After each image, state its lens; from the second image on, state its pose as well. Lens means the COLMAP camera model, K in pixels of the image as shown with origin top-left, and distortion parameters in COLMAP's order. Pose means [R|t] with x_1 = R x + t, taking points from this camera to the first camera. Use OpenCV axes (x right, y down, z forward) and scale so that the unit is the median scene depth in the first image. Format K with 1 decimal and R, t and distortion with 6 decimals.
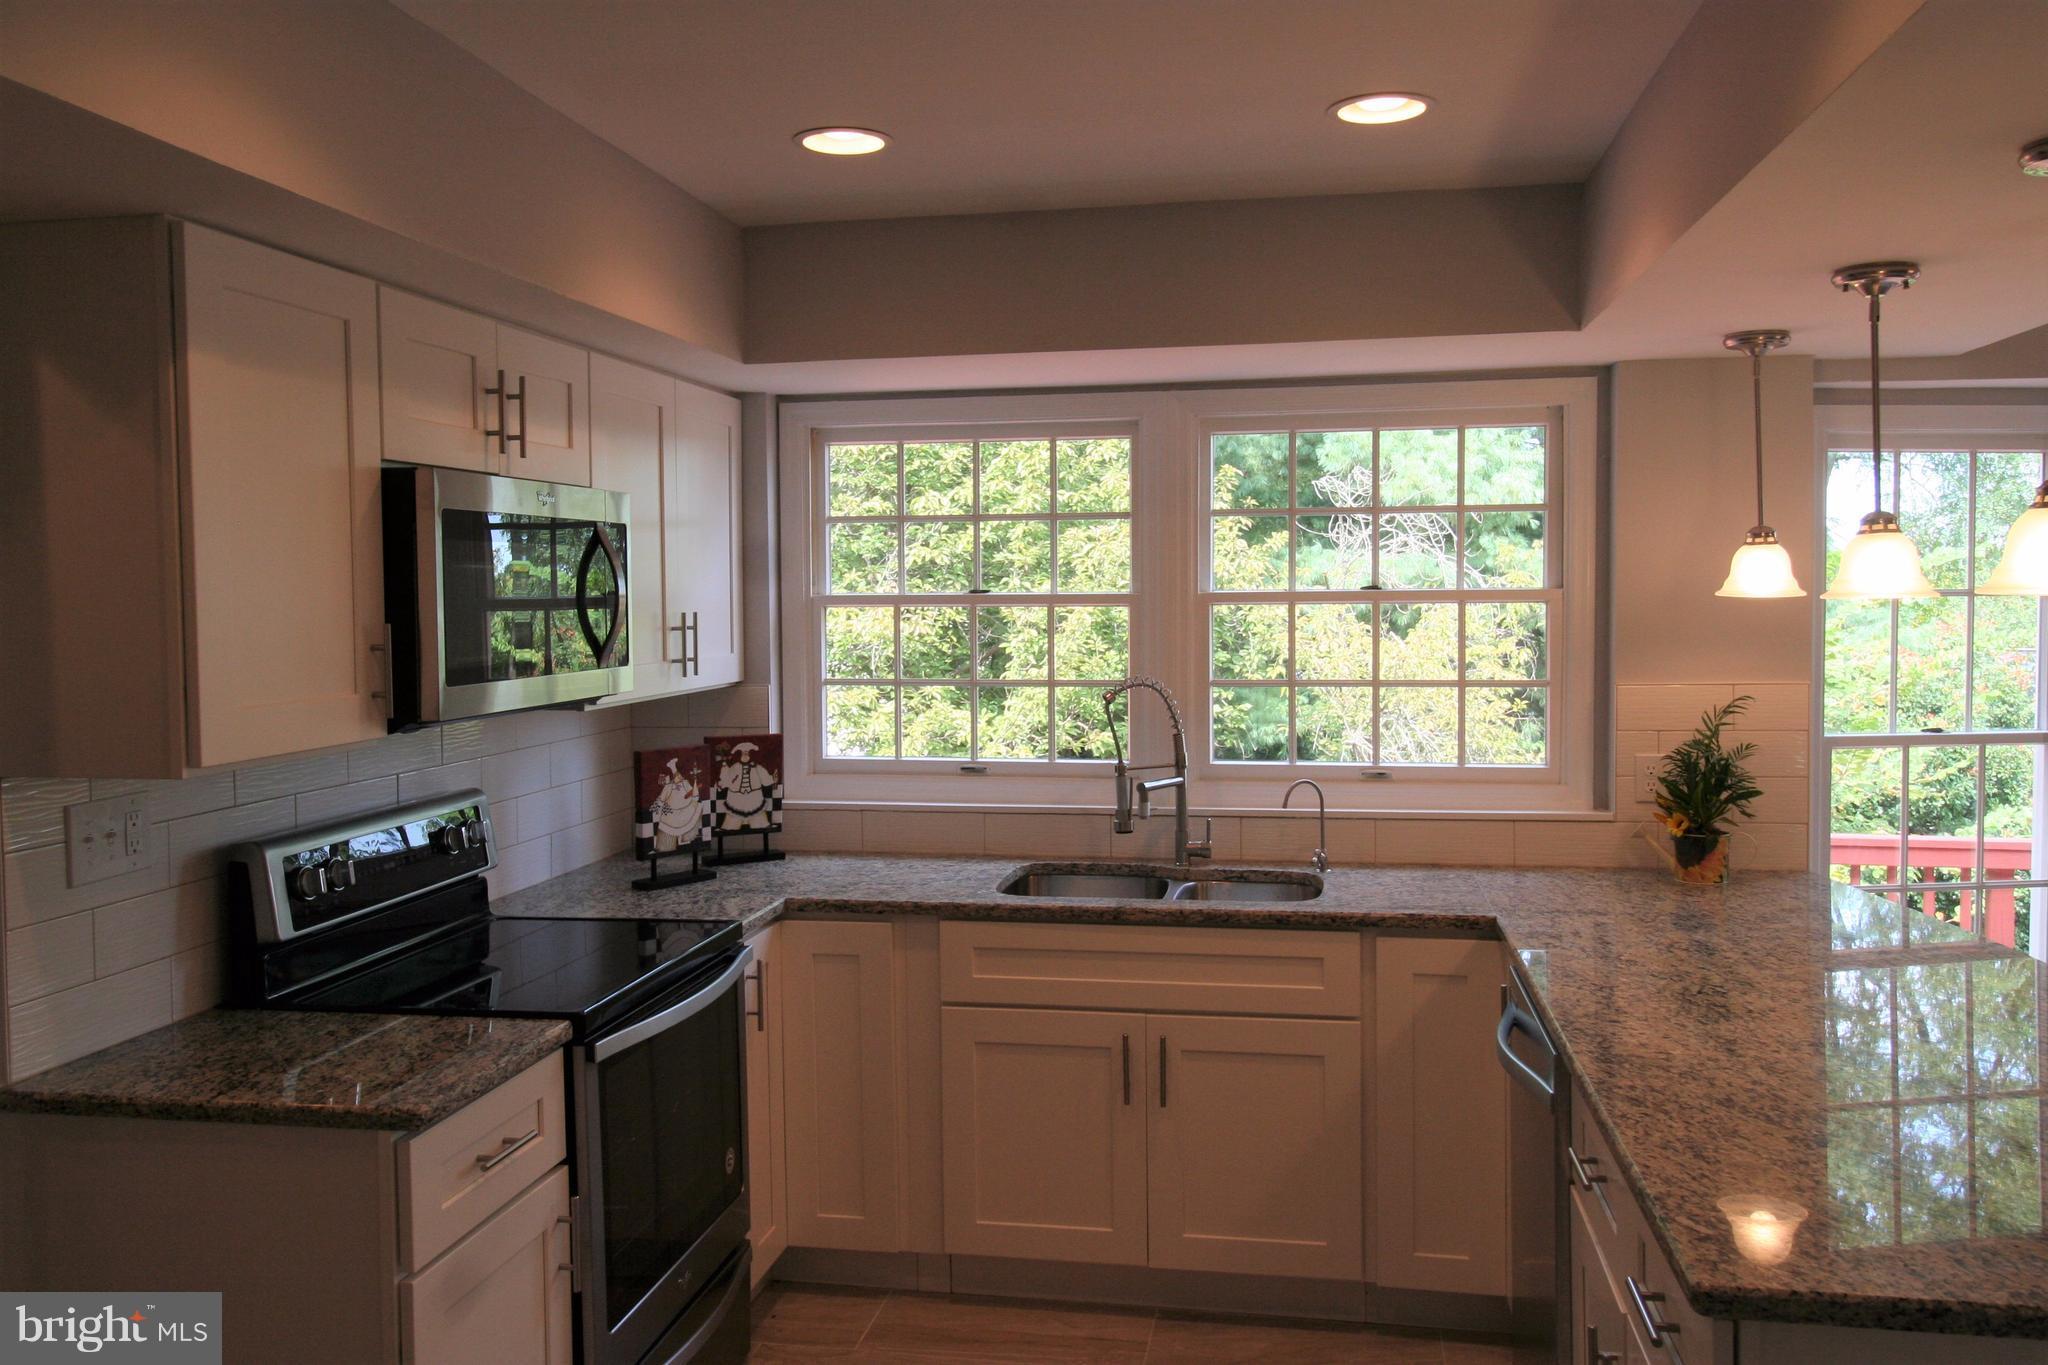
lens RADIAL K [[1602.9, 0, 1024.0], [0, 1602.9, 682.5], [0, 0, 1]] dist [-0.003456, -0.002204]
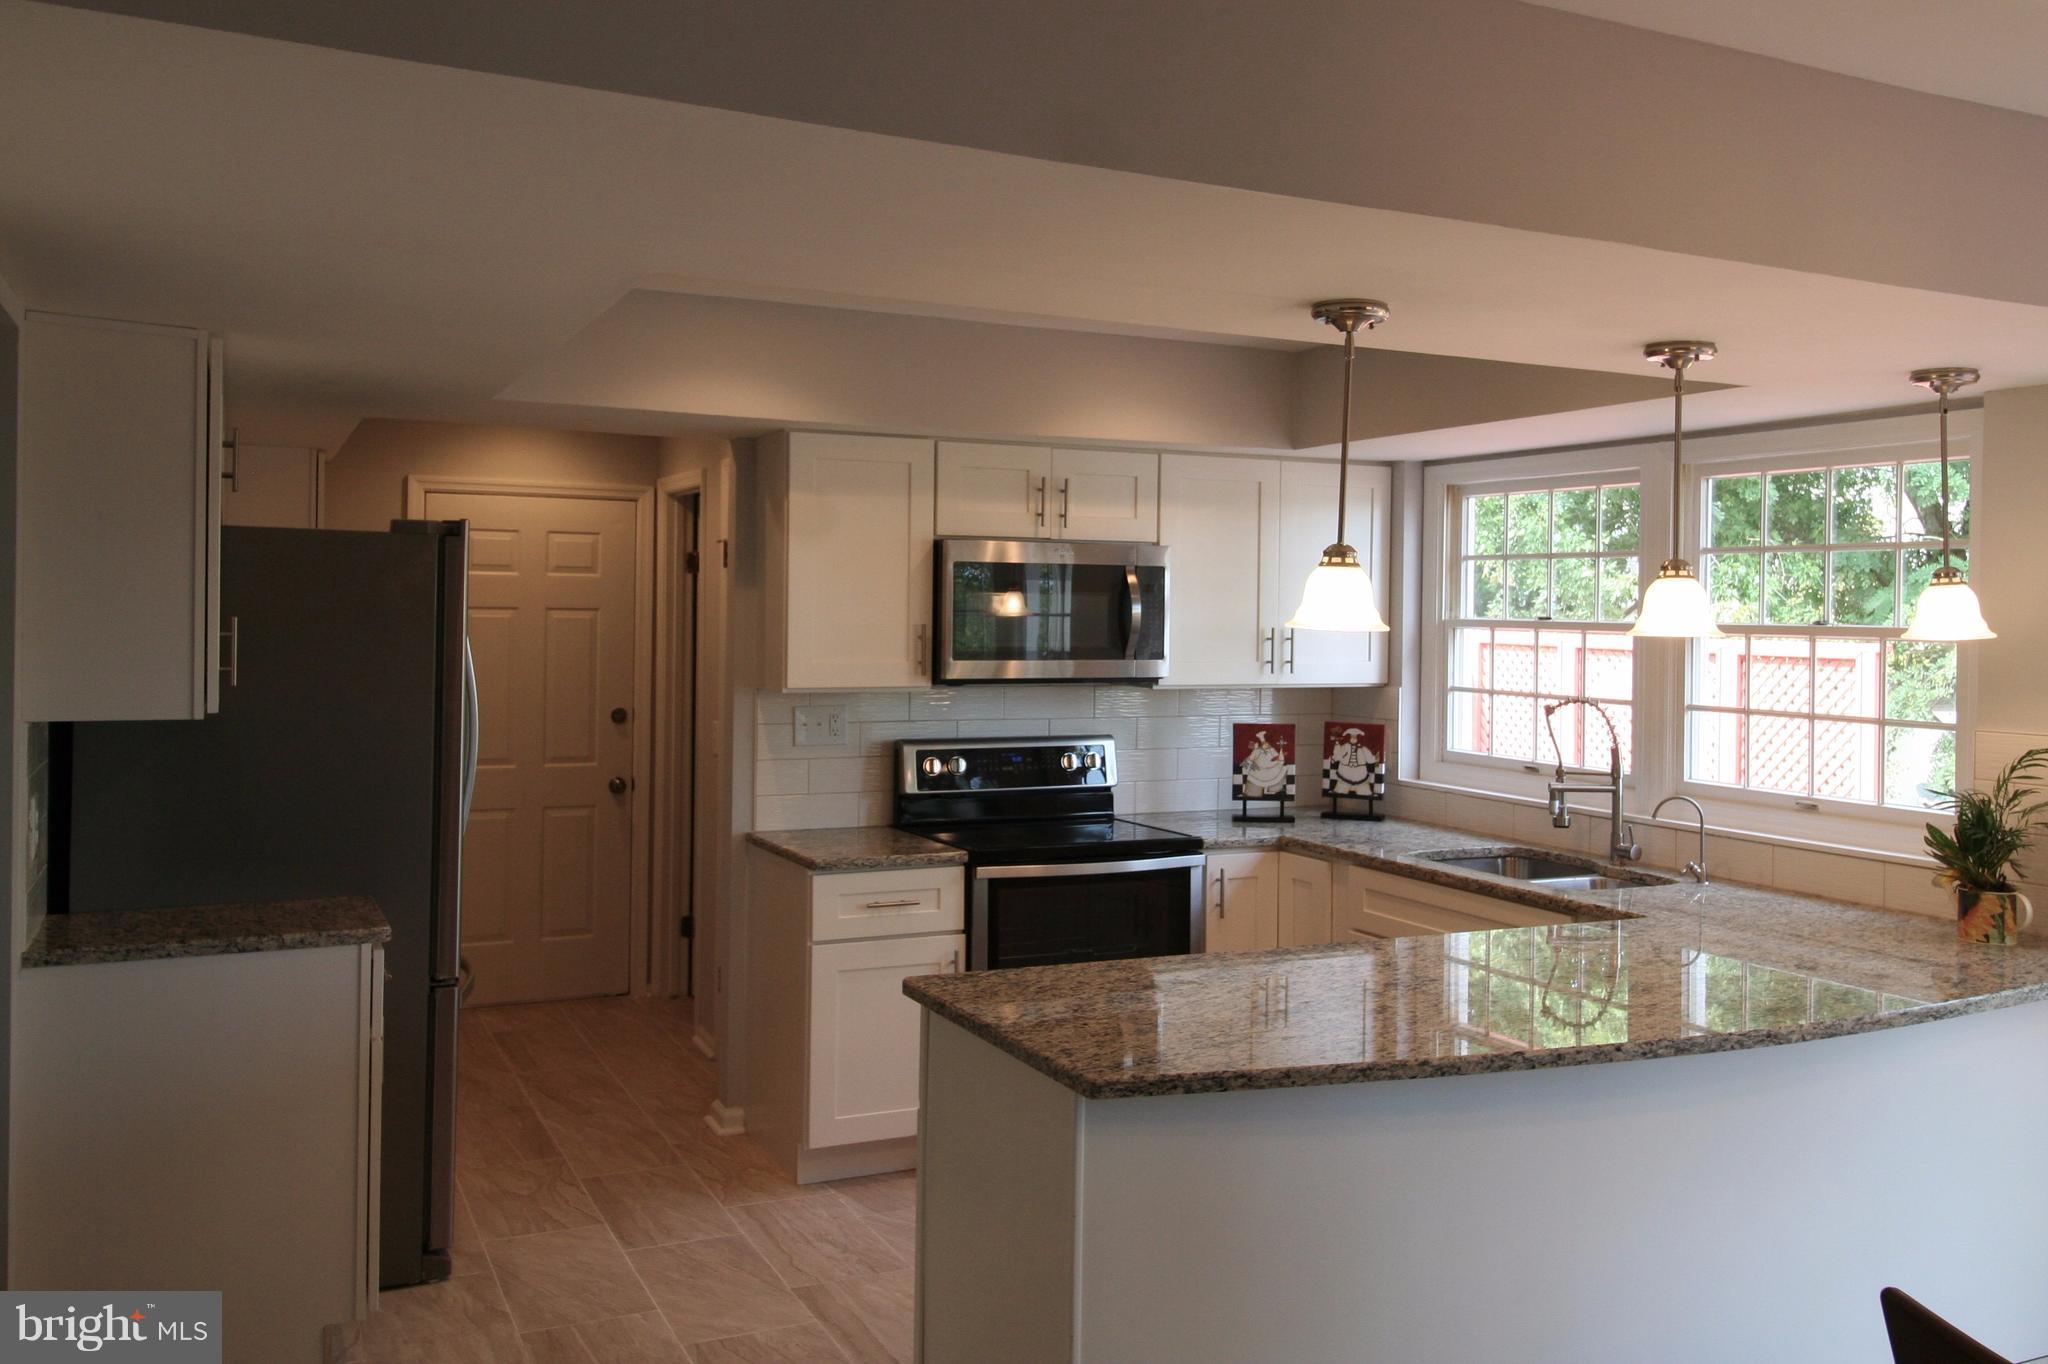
lens RADIAL K [[1602.9, 0, 1024.0], [0, 1602.9, 682.0], [0, 0, 1]] dist [-0.003456, -0.002204]
pose [[0.605058, 0.053369, -0.794391, 0.736167], [-0.065256, 0.997718, 0.017326, -0.006117], [0.793503, 0.041355, 0.607160, -0.019627]]
